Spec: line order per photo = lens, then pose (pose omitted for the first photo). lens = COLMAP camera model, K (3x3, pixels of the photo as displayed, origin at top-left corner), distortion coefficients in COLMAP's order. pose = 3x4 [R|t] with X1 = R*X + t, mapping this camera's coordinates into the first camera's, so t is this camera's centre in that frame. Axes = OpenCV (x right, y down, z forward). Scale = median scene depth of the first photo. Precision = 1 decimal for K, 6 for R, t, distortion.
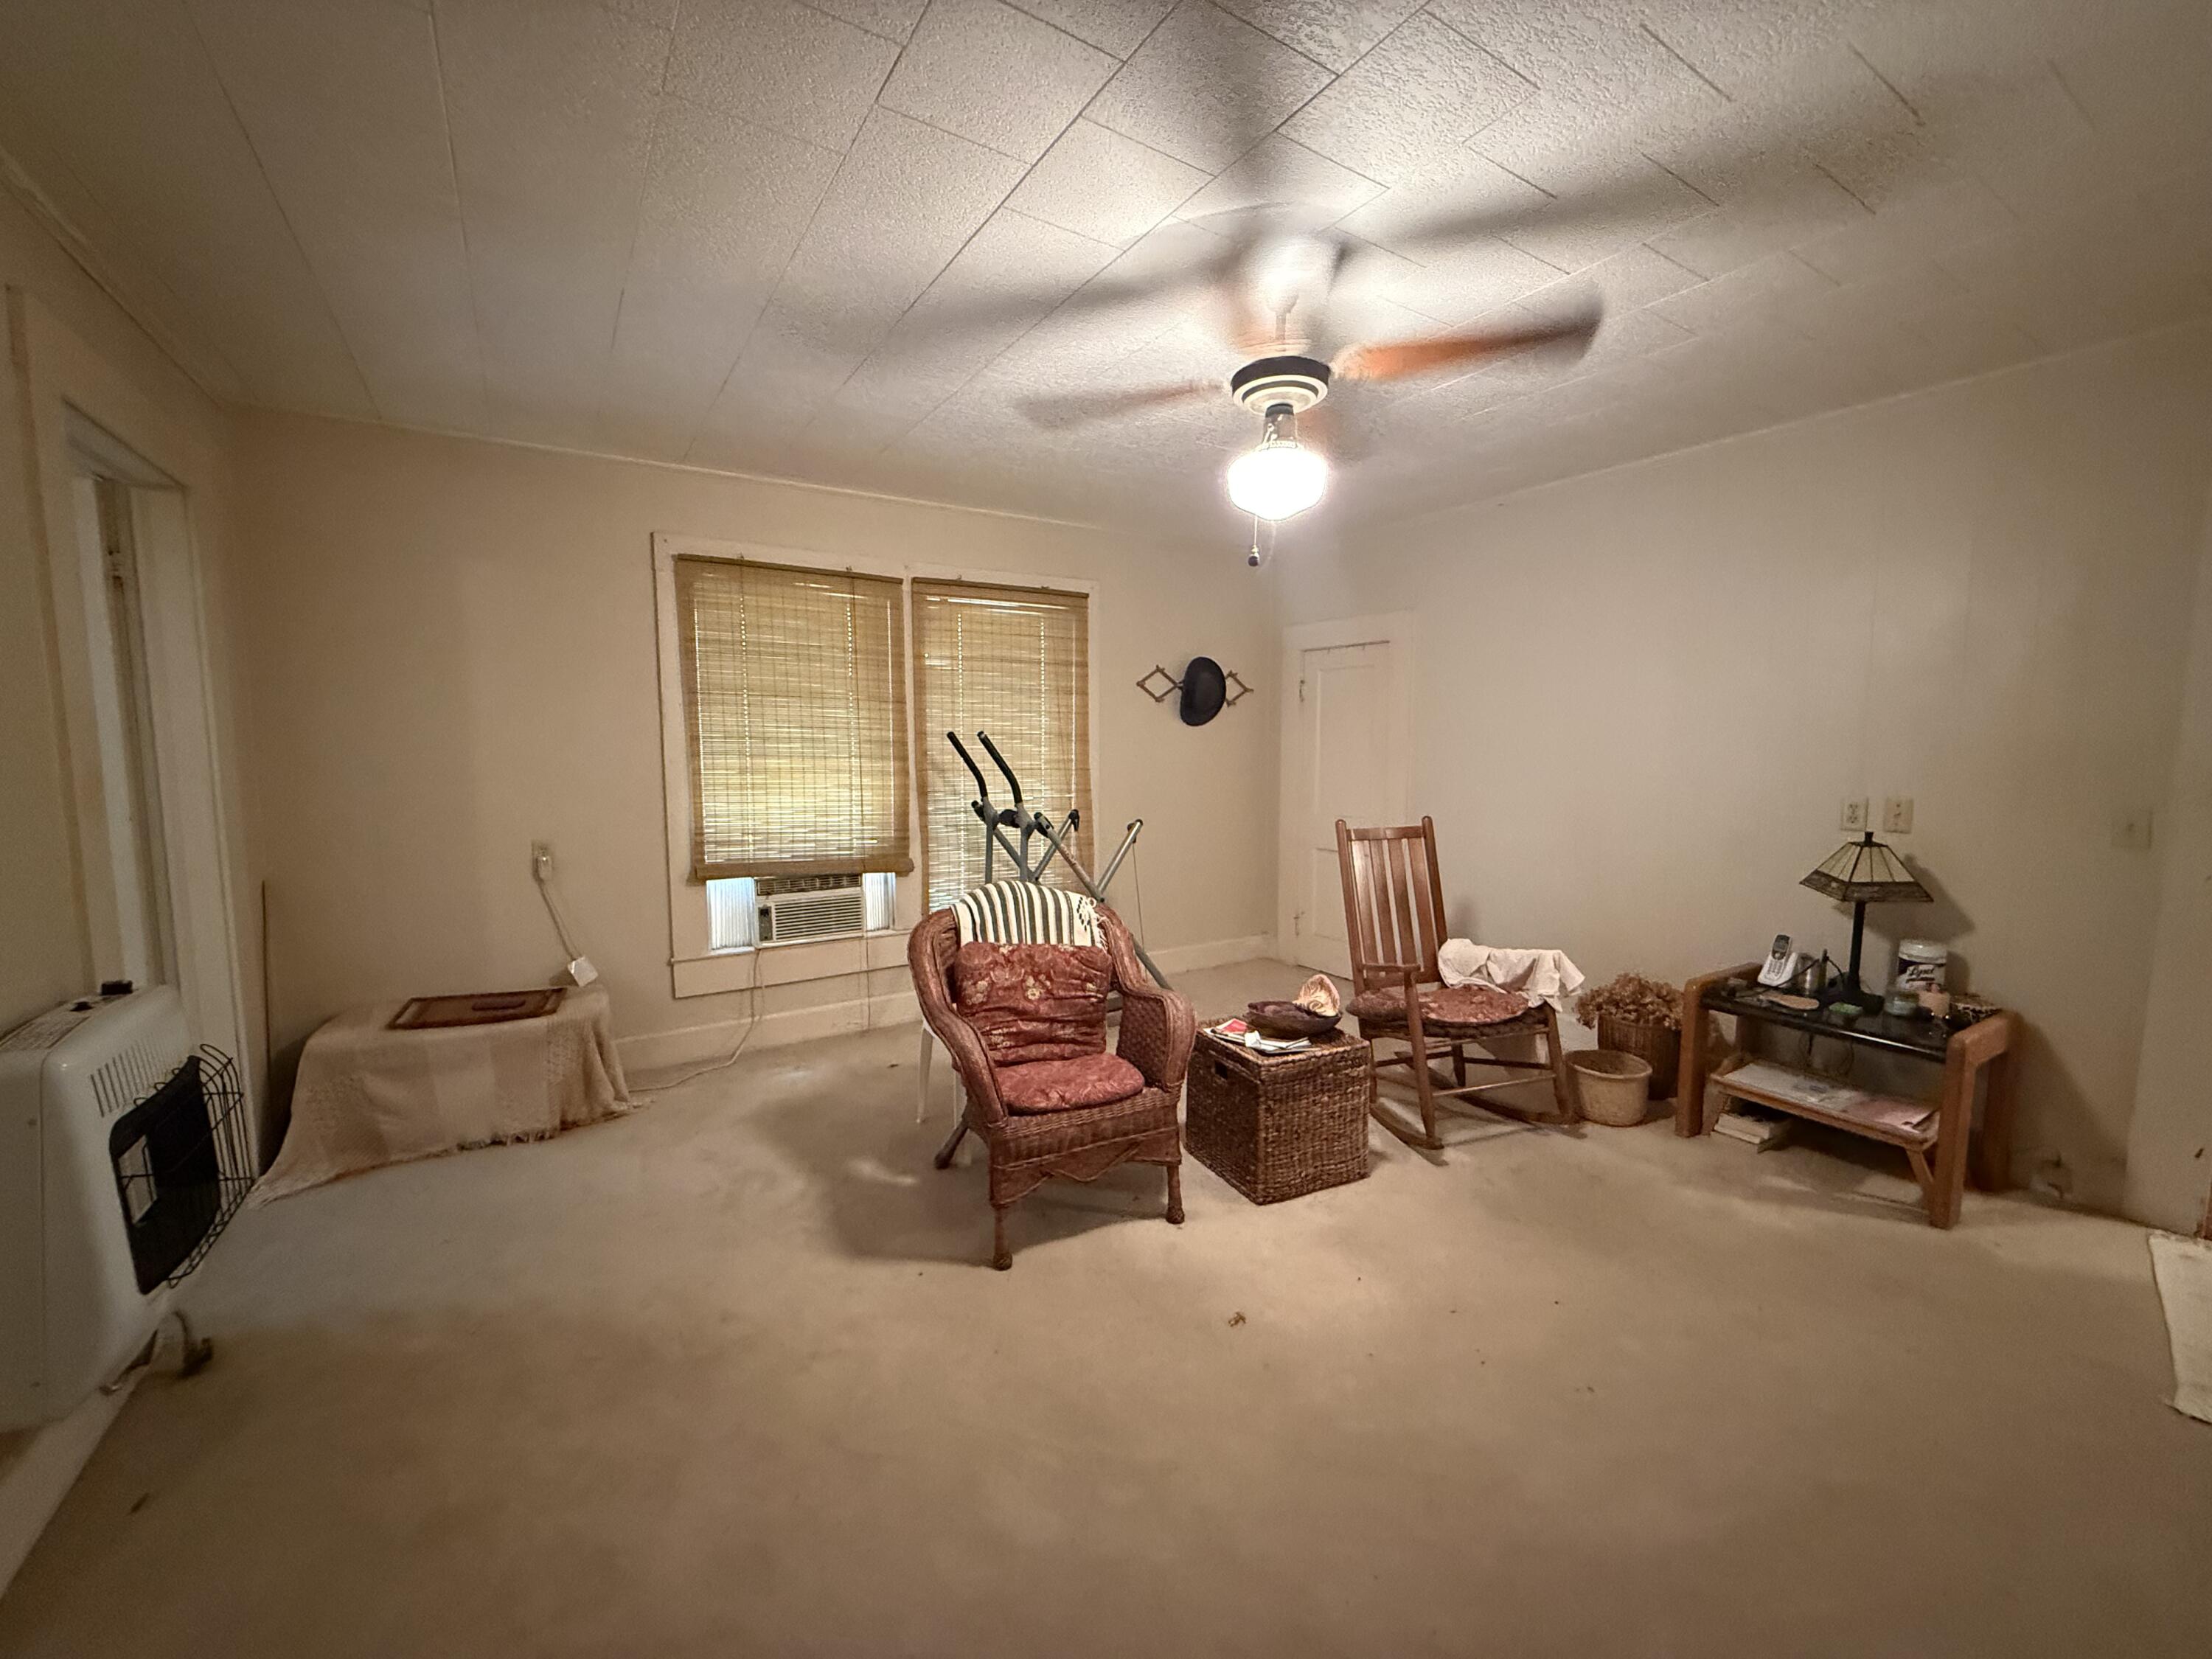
lens RADIAL K [[895.2, 0, 1101.8], [0, 895.2, 826.9], [0, 0, 1]] dist [0.000511, 0.000834]
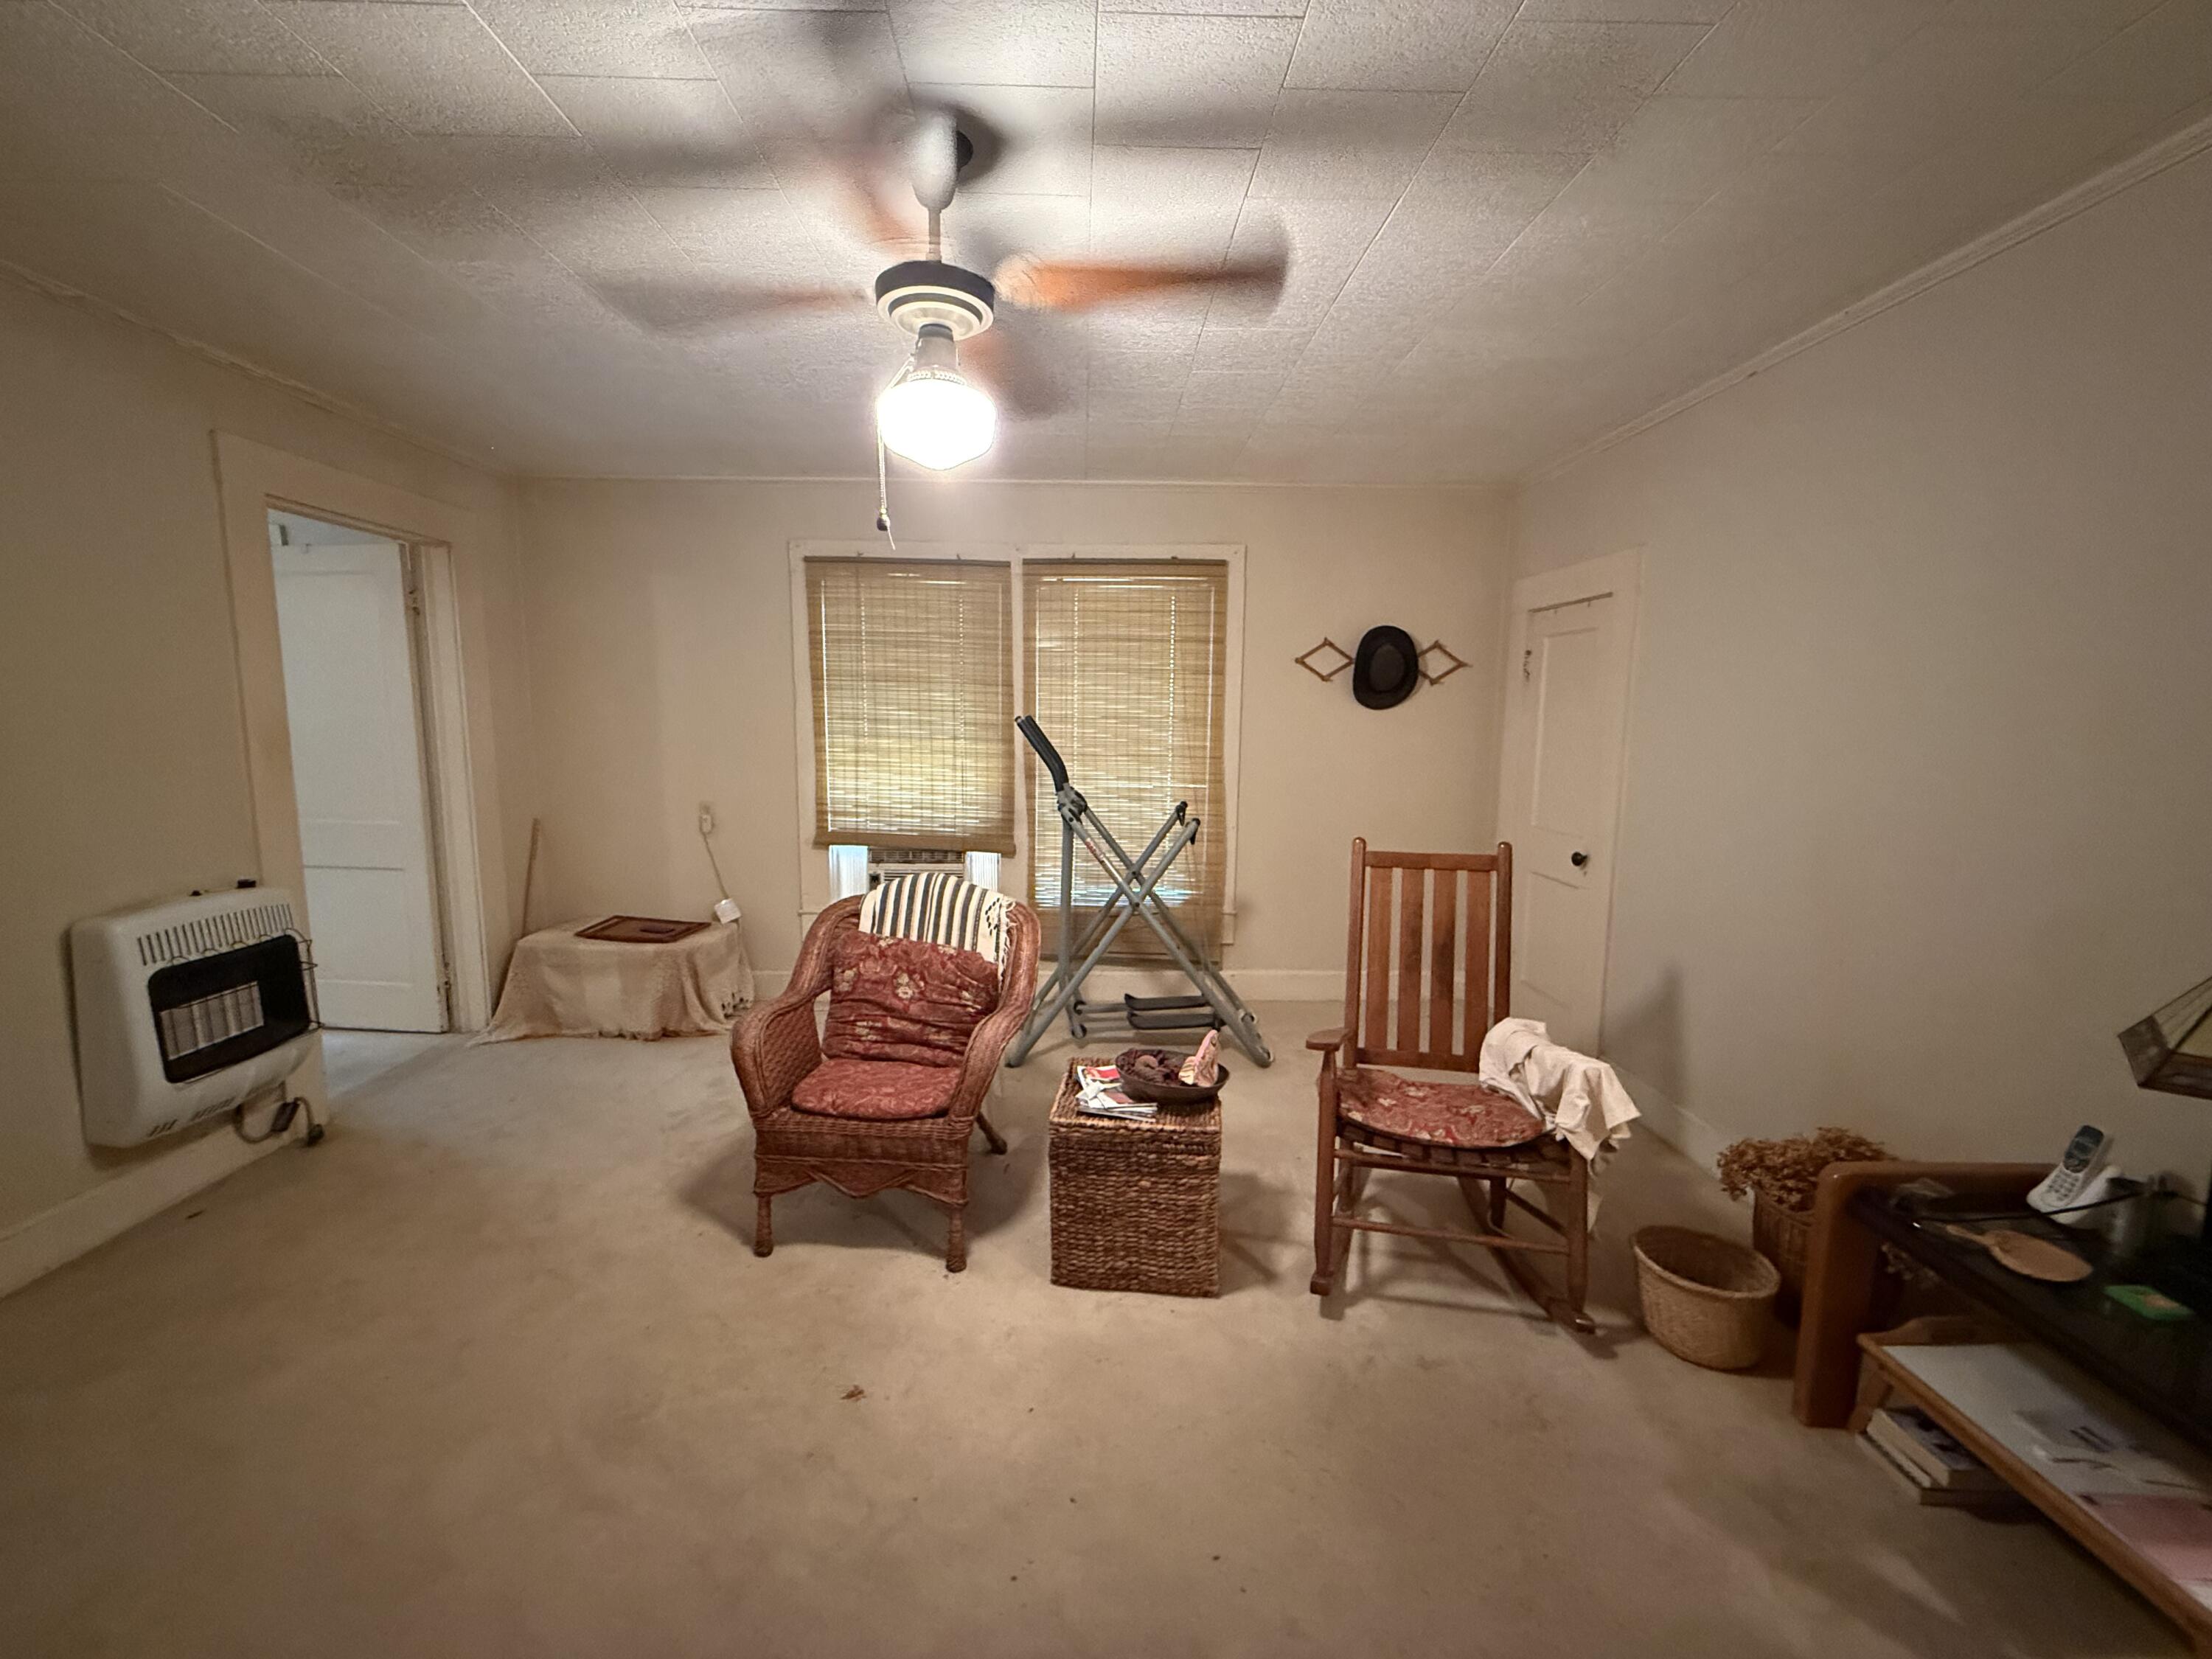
lens RADIAL K [[895.2, 0, 1101.0], [0, 895.2, 826.5], [0, 0, 1]] dist [0.000511, 0.000834]
pose [[0.852087, 0.075110, -0.517982, 0.505771], [-0.060690, 0.997153, 0.044755, -0.040942], [0.519869, -0.006699, 0.854220, 0.244890]]
